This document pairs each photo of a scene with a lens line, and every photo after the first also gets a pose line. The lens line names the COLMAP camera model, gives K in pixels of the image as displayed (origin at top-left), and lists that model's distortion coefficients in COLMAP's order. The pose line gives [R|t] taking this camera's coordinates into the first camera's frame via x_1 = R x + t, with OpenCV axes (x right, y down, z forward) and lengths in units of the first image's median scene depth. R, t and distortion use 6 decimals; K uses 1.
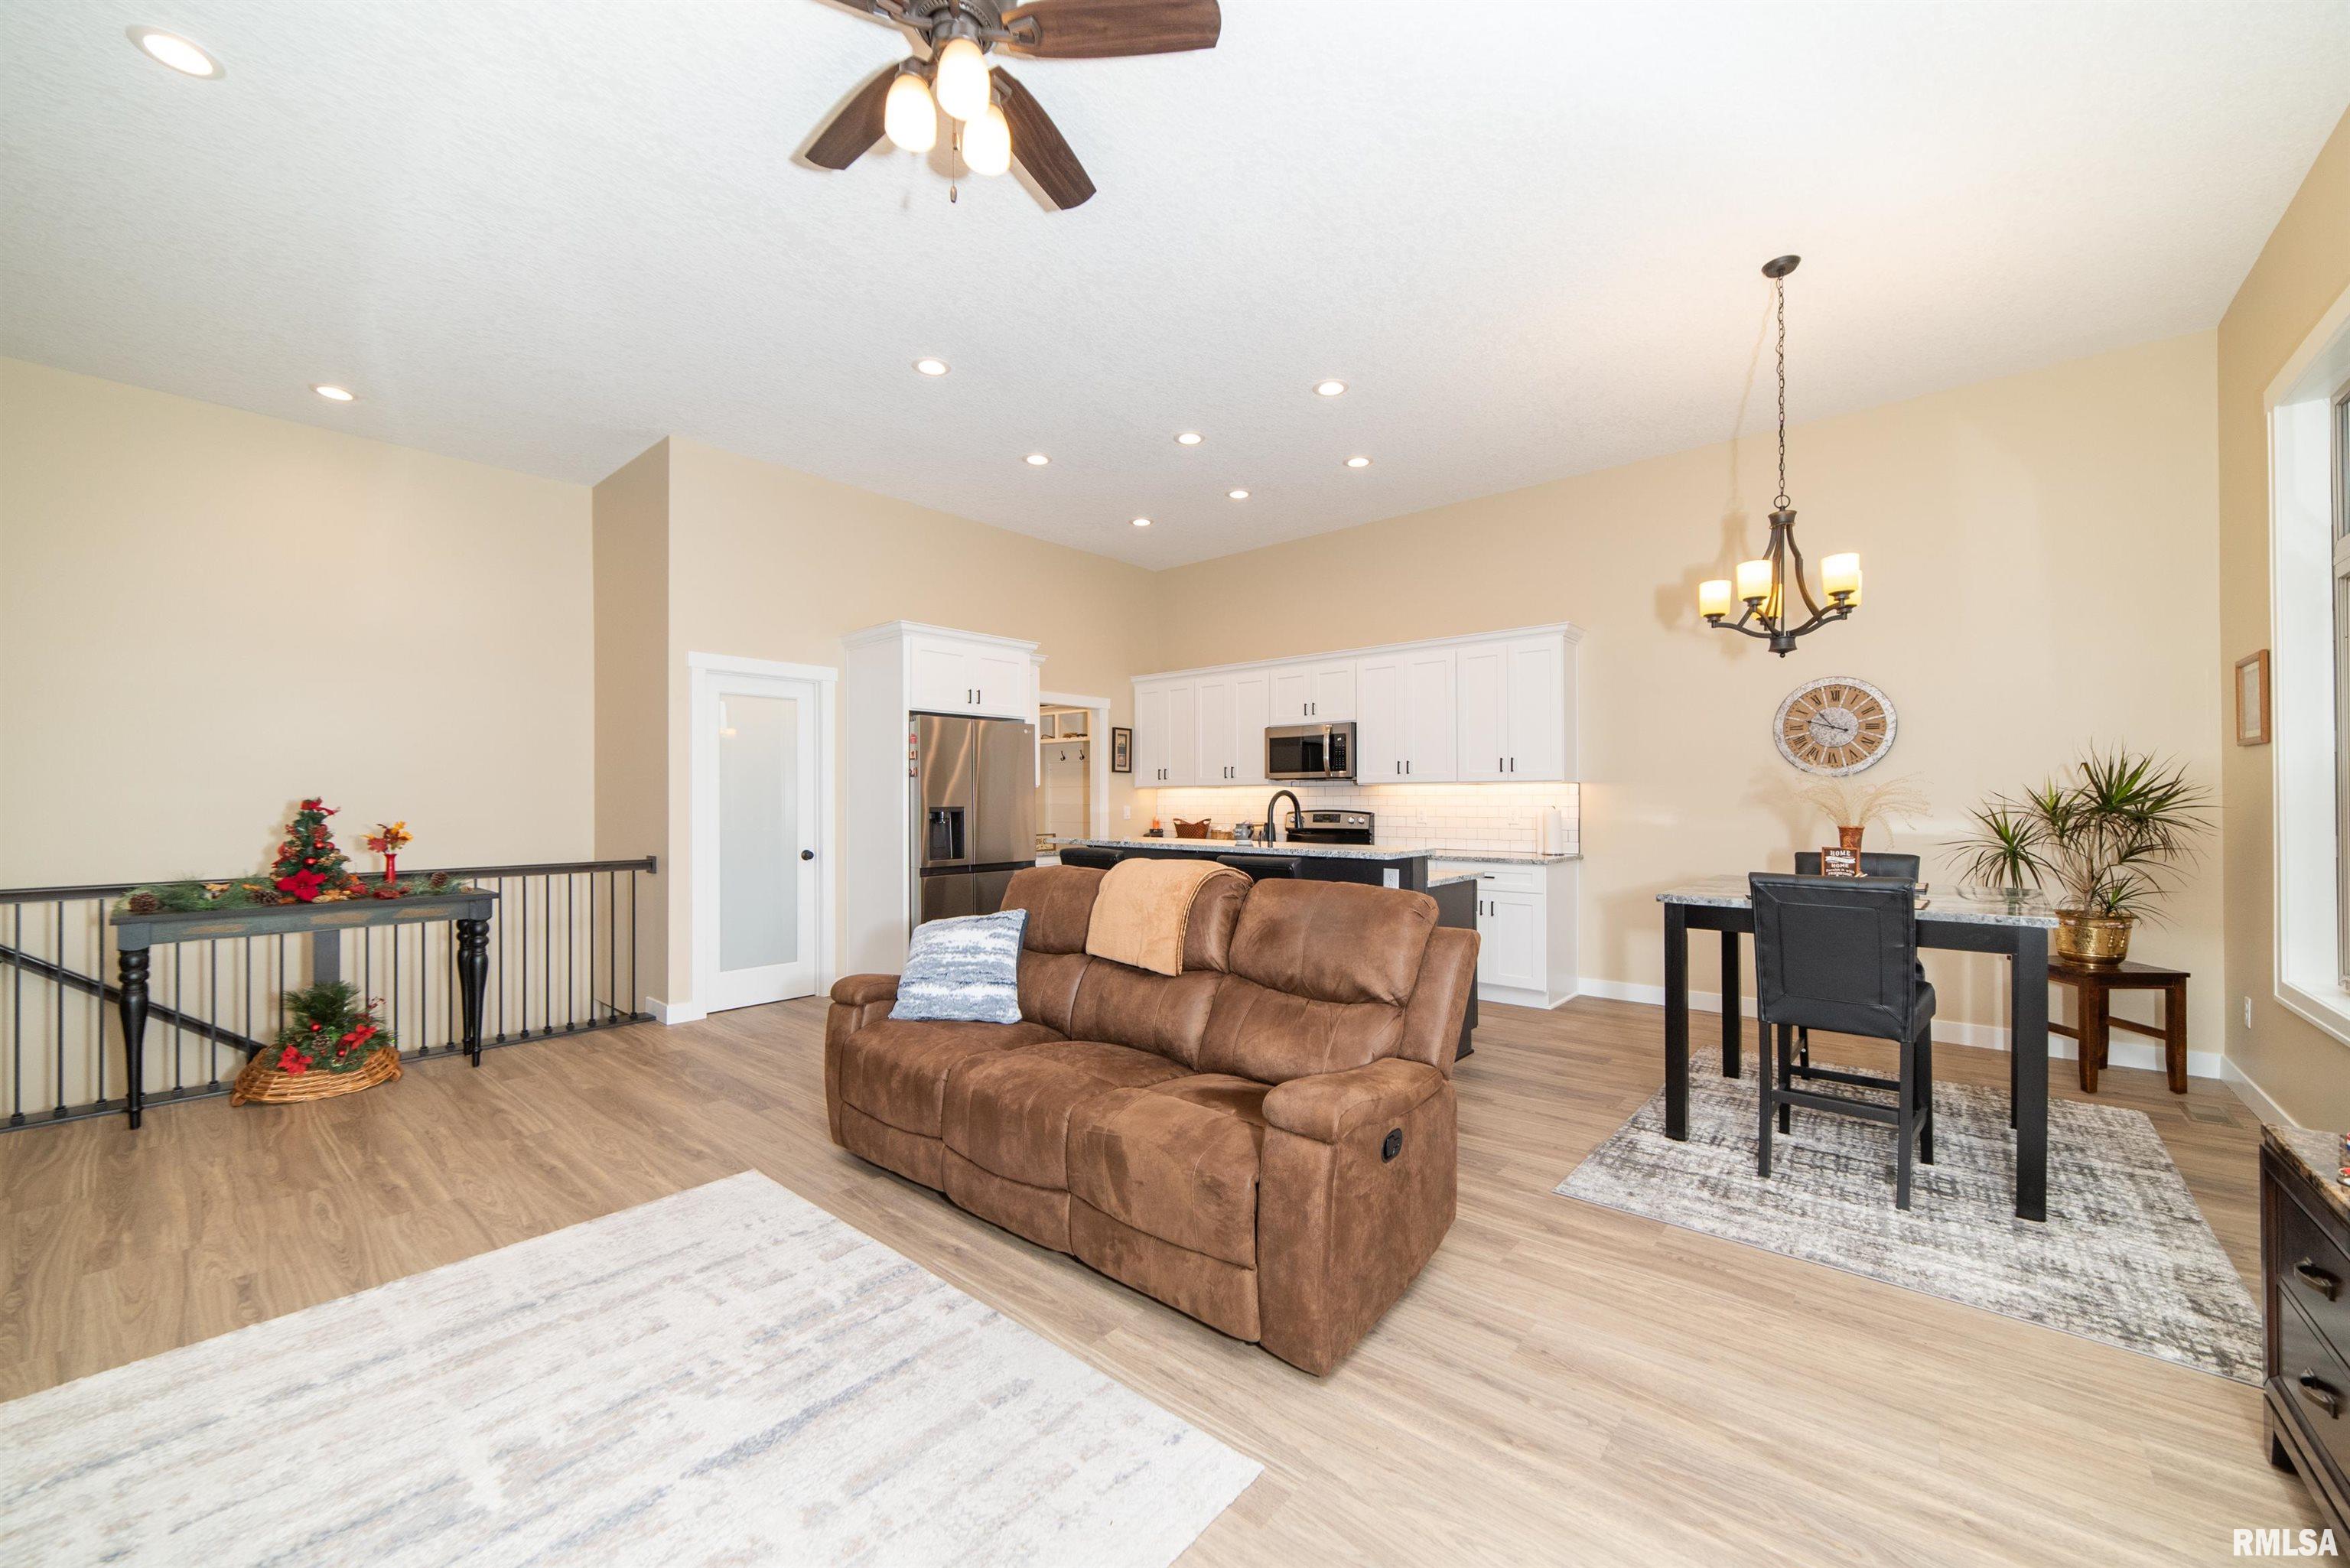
lens RADIAL K [[897.1, 0, 1195.3], [0, 897.1, 787.6], [0, 0, 1]] dist [-0.002594, 0.002211]
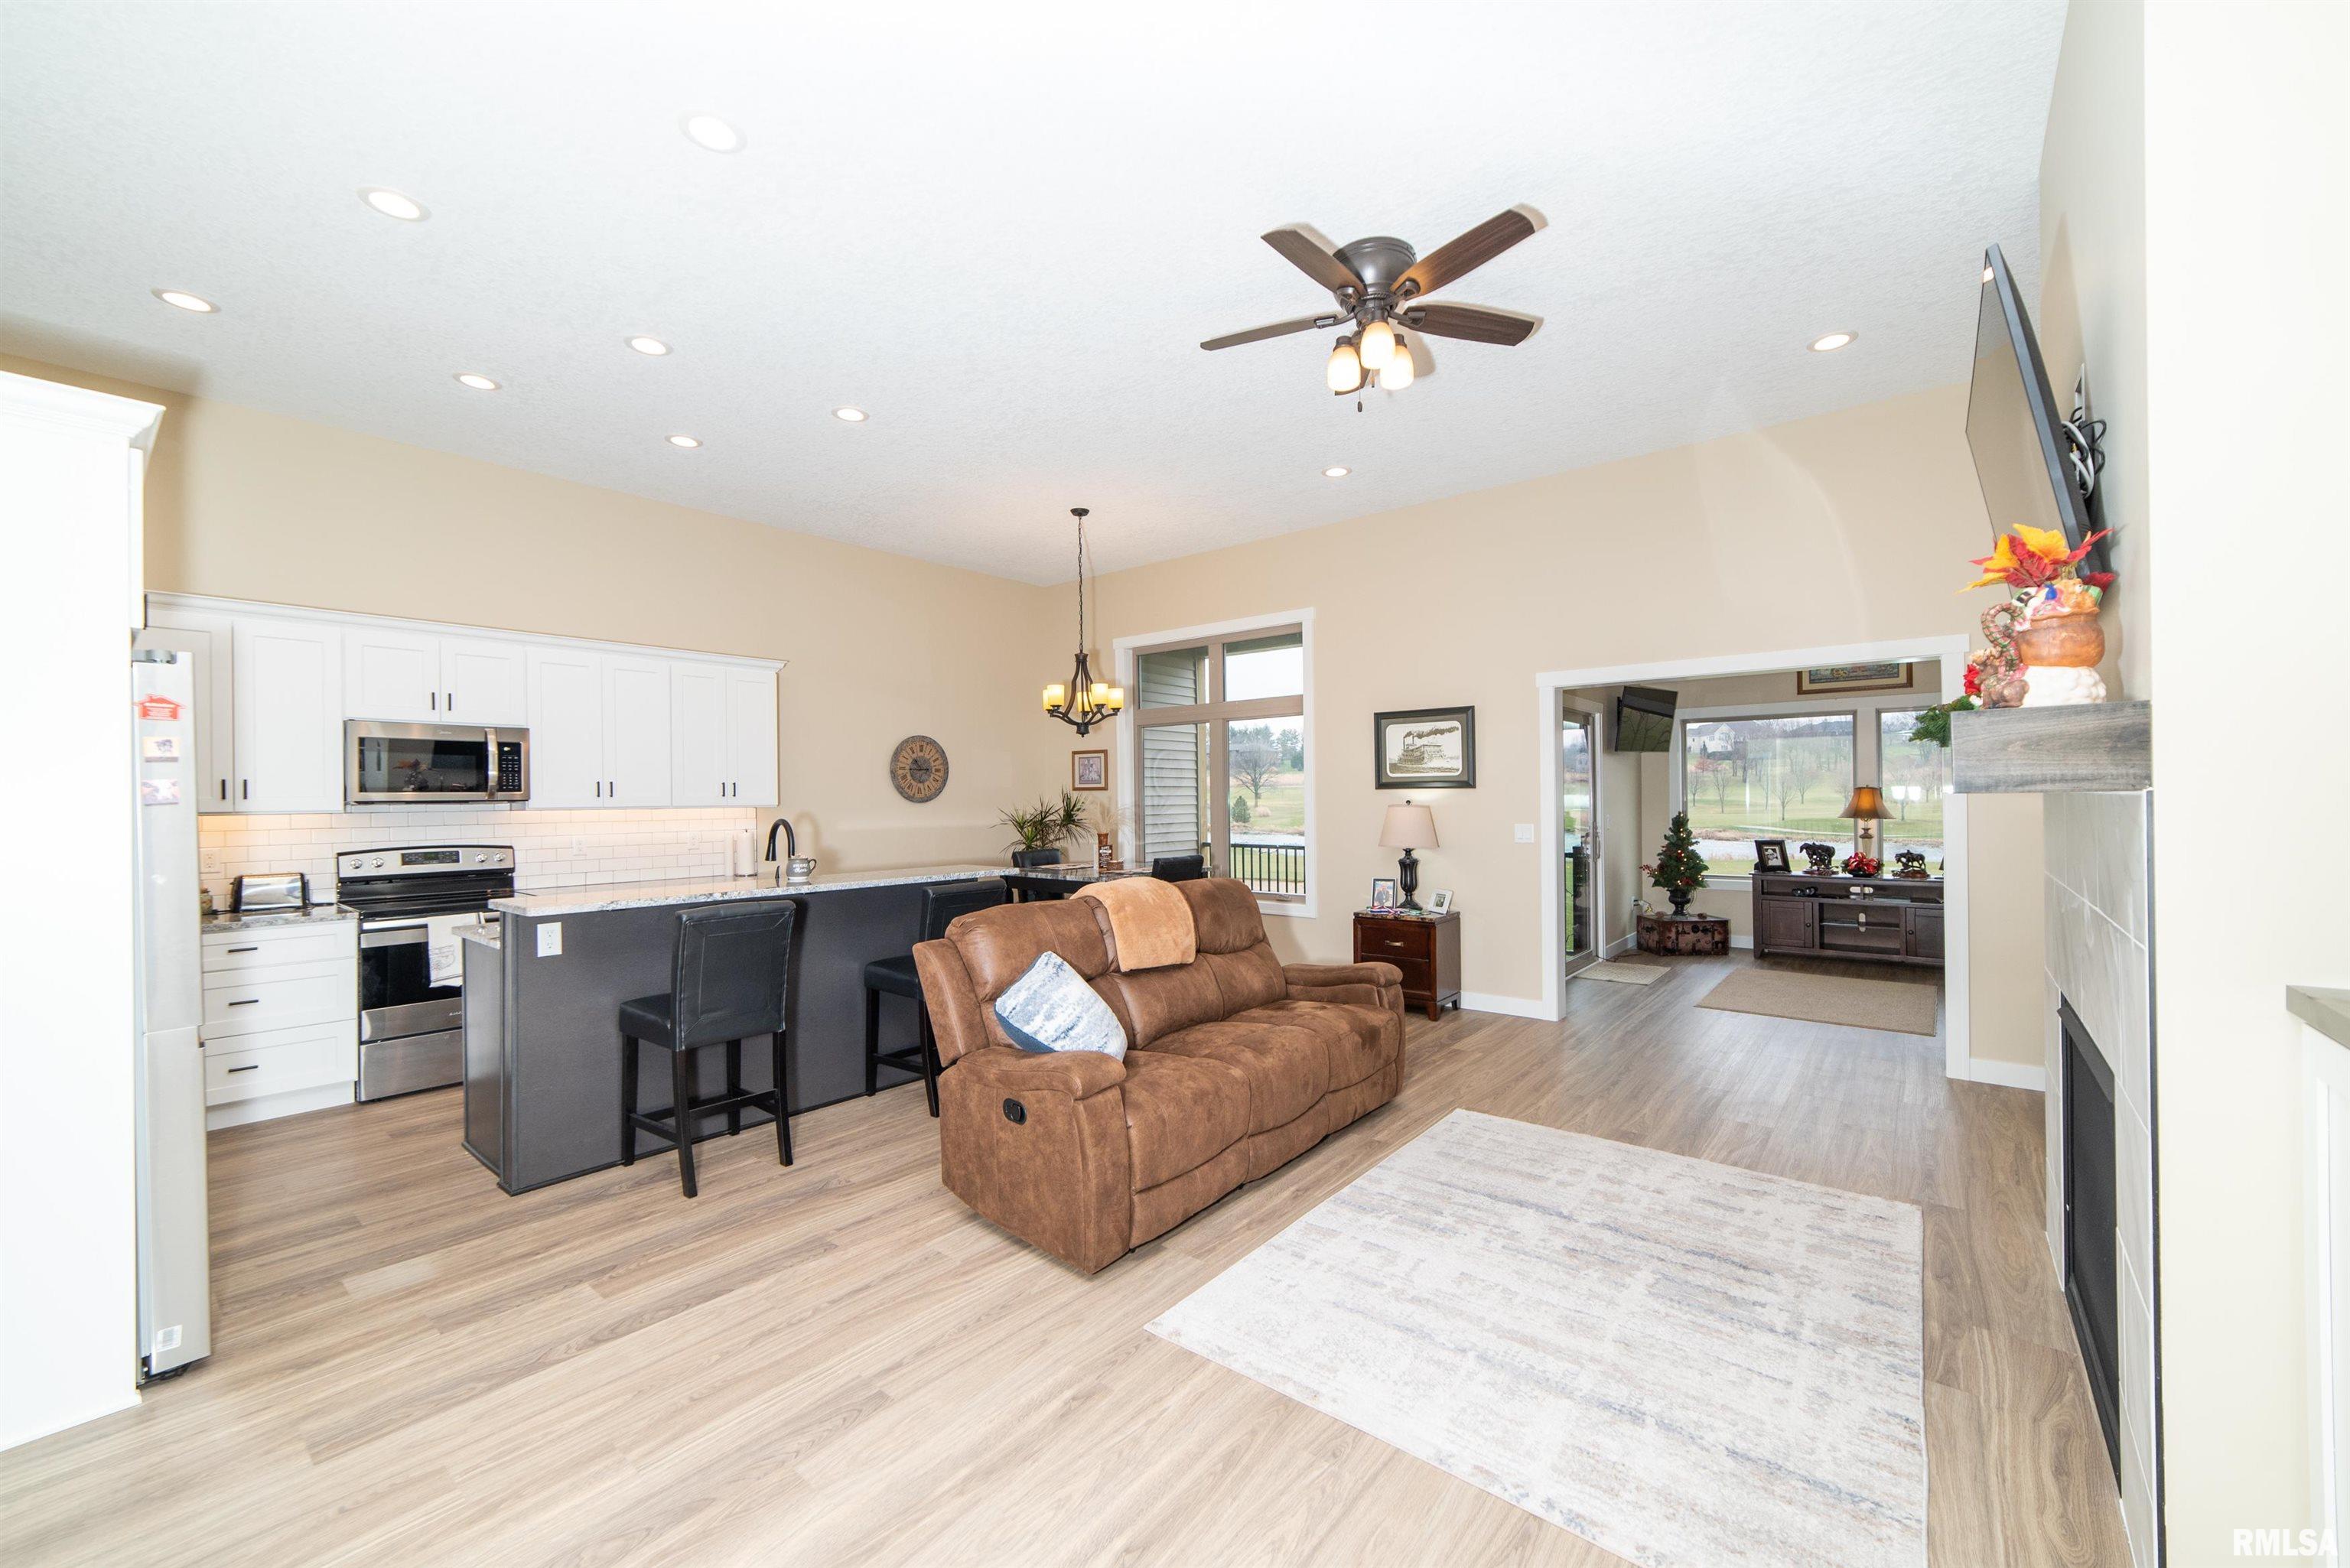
lens RADIAL K [[897.1, 0, 1160.9], [0, 897.1, 795.4], [0, 0, 1]] dist [-0.002594, 0.002211]
pose [[0.003455, 0.005863, 0.999977, -0.771660], [-0.001441, 0.999982, -0.005858, -0.015949], [-0.999993, -0.001420, 0.003463, 0.600373]]
